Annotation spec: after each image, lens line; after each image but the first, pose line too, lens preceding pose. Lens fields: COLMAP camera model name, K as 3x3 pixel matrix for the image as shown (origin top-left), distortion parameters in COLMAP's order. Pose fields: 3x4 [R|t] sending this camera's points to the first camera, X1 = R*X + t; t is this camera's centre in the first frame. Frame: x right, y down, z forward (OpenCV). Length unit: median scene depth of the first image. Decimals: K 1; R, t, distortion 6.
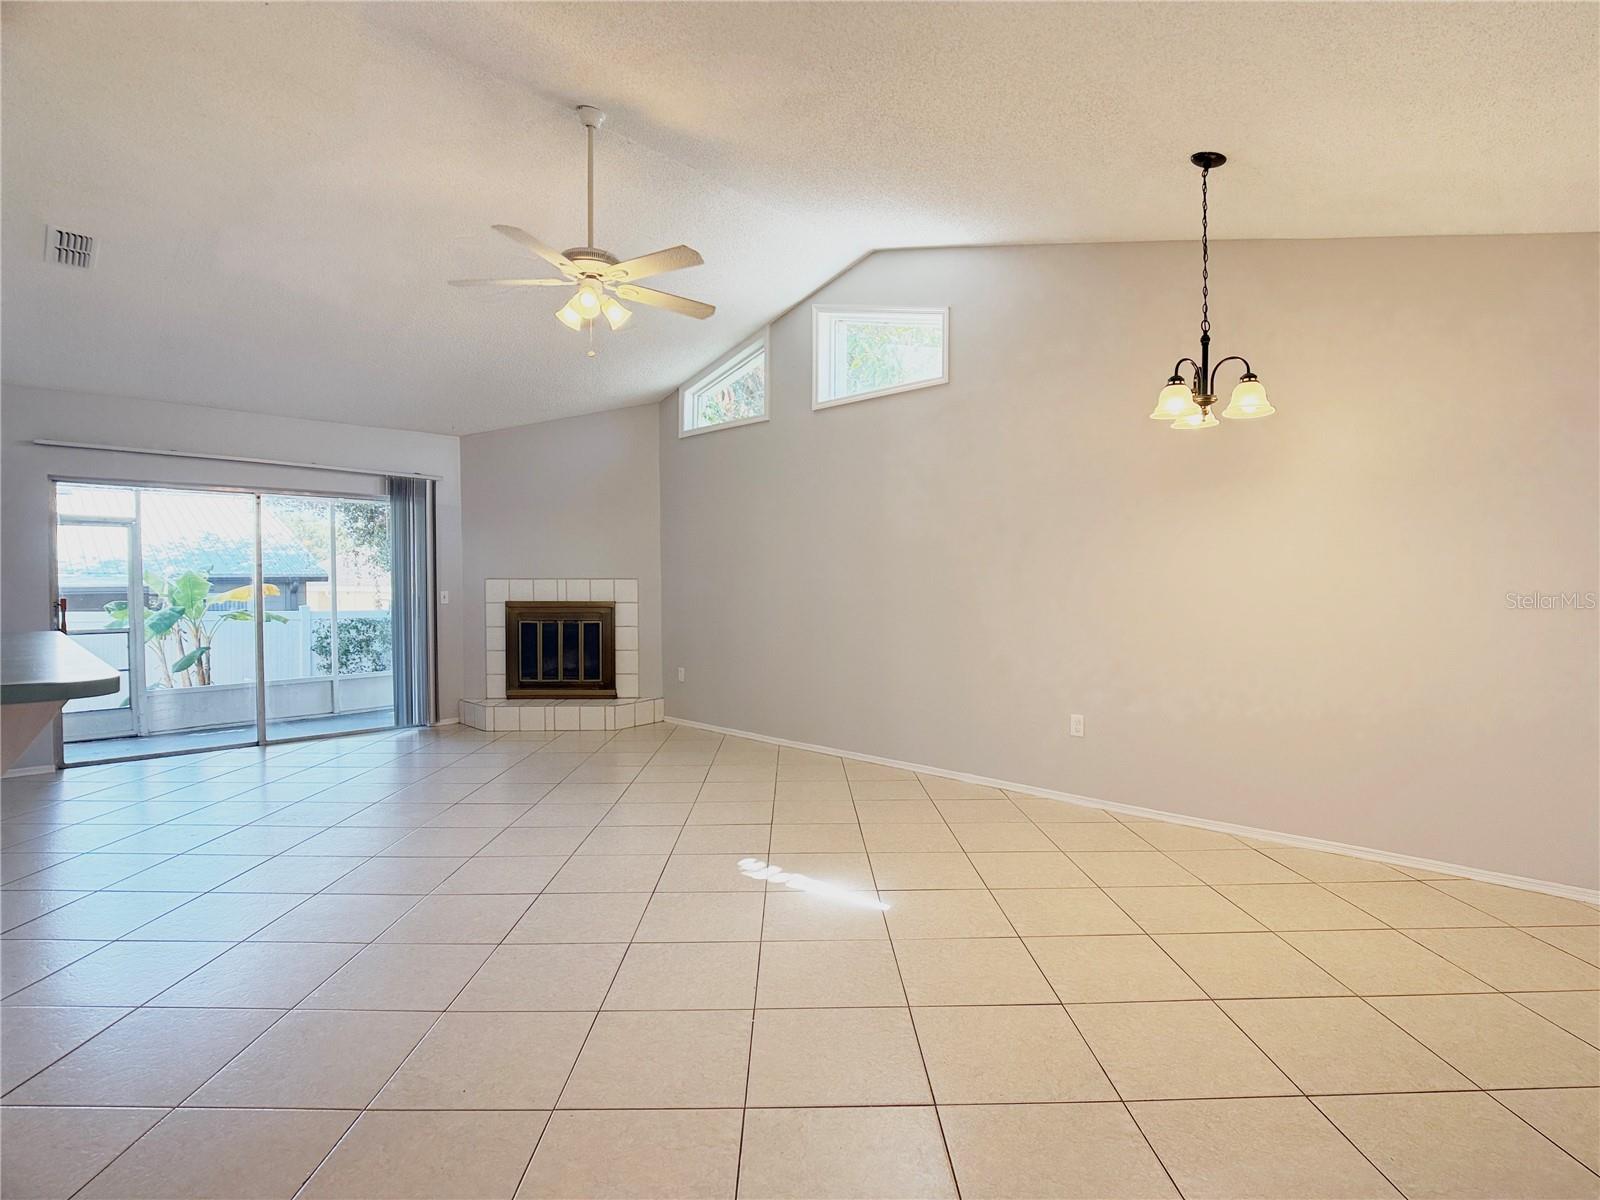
lens RADIAL K [[837.9, 0, 804.6], [0, 837.9, 603.0], [0, 0, 1]] dist [-0.002346, -0.000560]
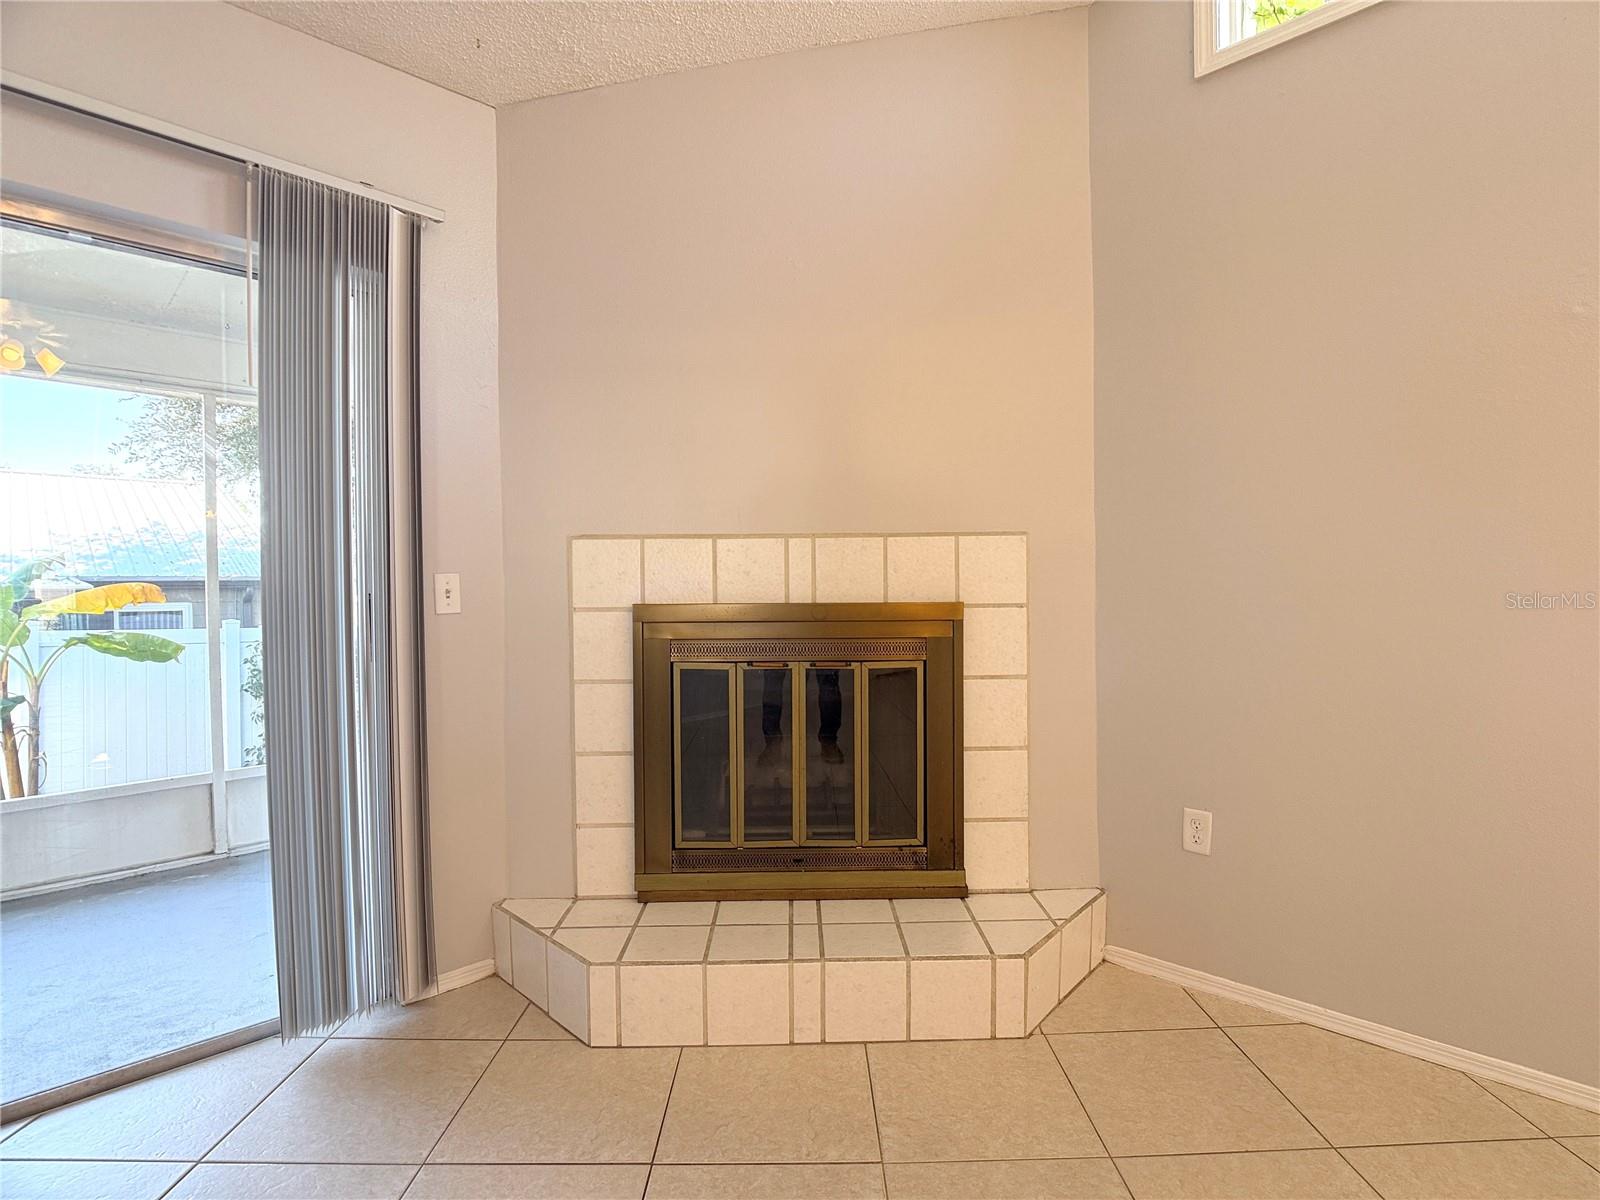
lens RADIAL K [[837.9, 0, 804.6], [0, 837.9, 603.0], [0, 0, 1]] dist [-0.002346, -0.000560]
pose [[0.999819, -0.007566, -0.017476, -0.283232], [0.007421, 0.999938, -0.008334, 0.000710], [0.017538, 0.008203, 0.999813, 0.670121]]
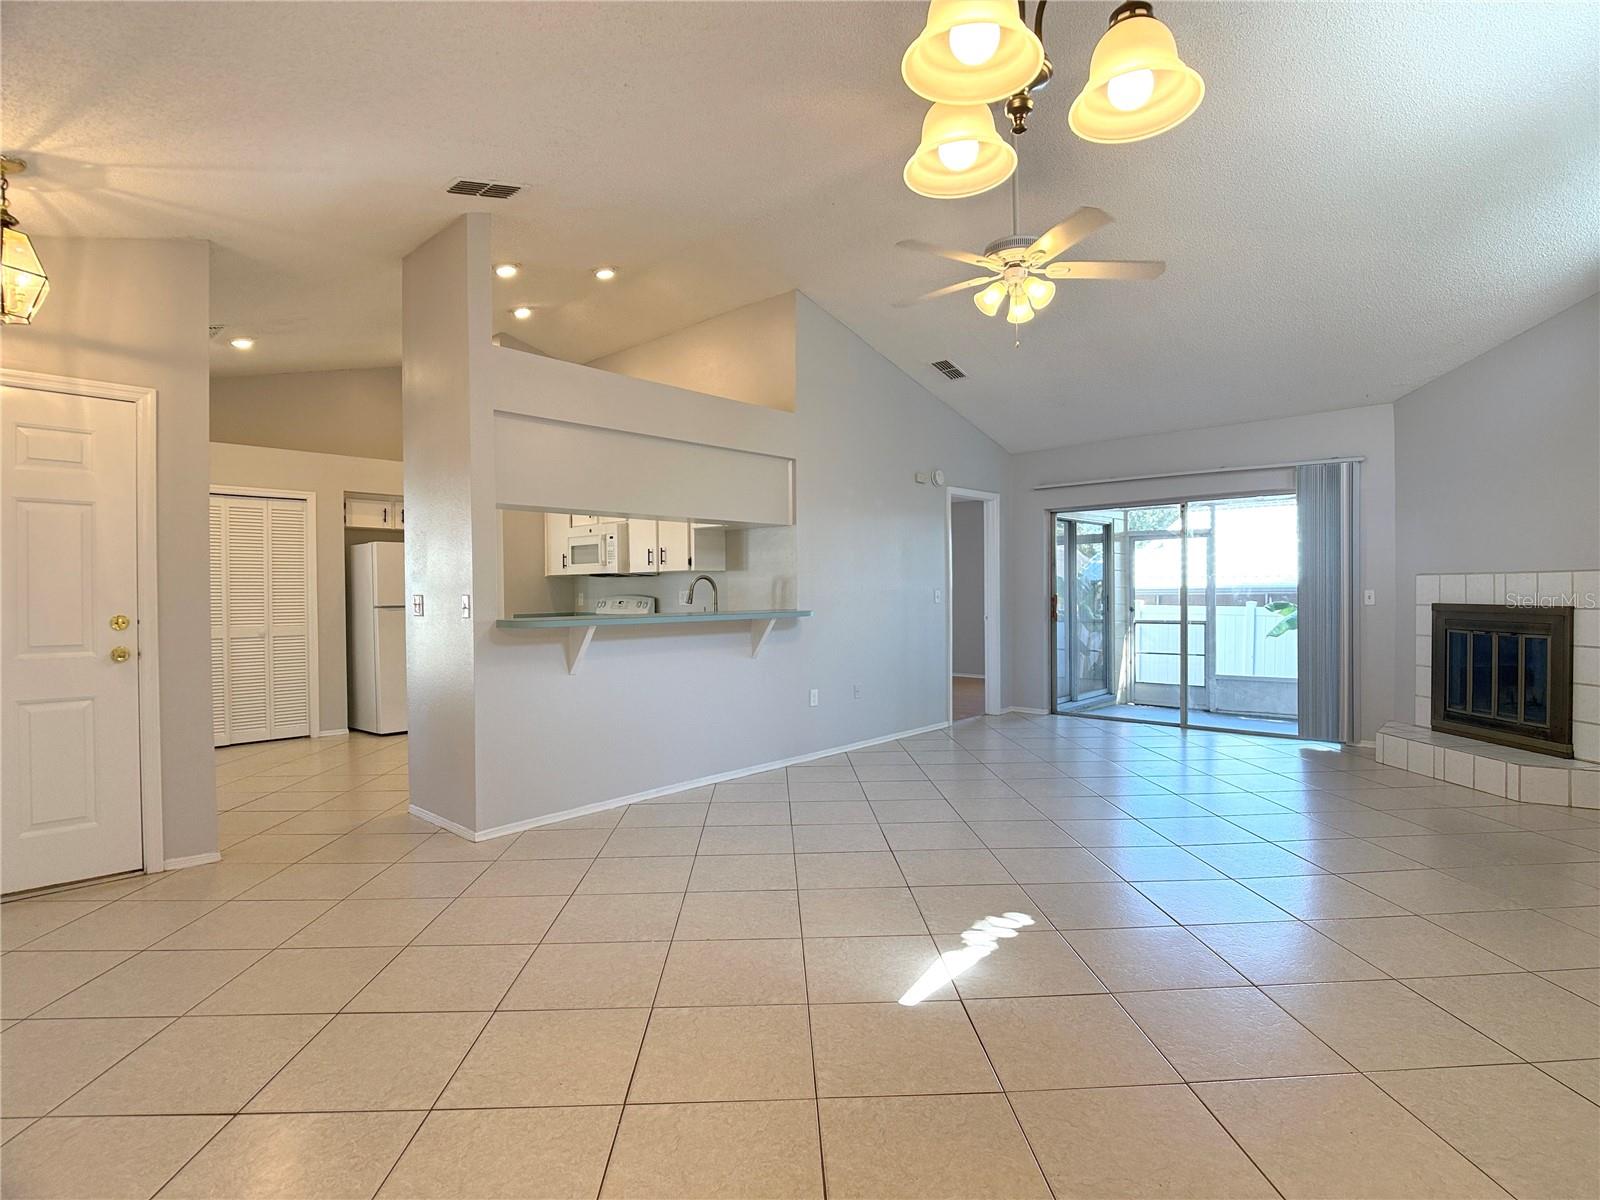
lens RADIAL K [[837.9, 0, 804.6], [0, 837.9, 603.0], [0, 0, 1]] dist [-0.002346, -0.000560]
pose [[0.028804, 0.017107, -0.999439, 0.393812], [-0.014974, 0.999749, 0.016681, -0.006455], [0.999473, 0.014485, 0.029053, 0.399001]]
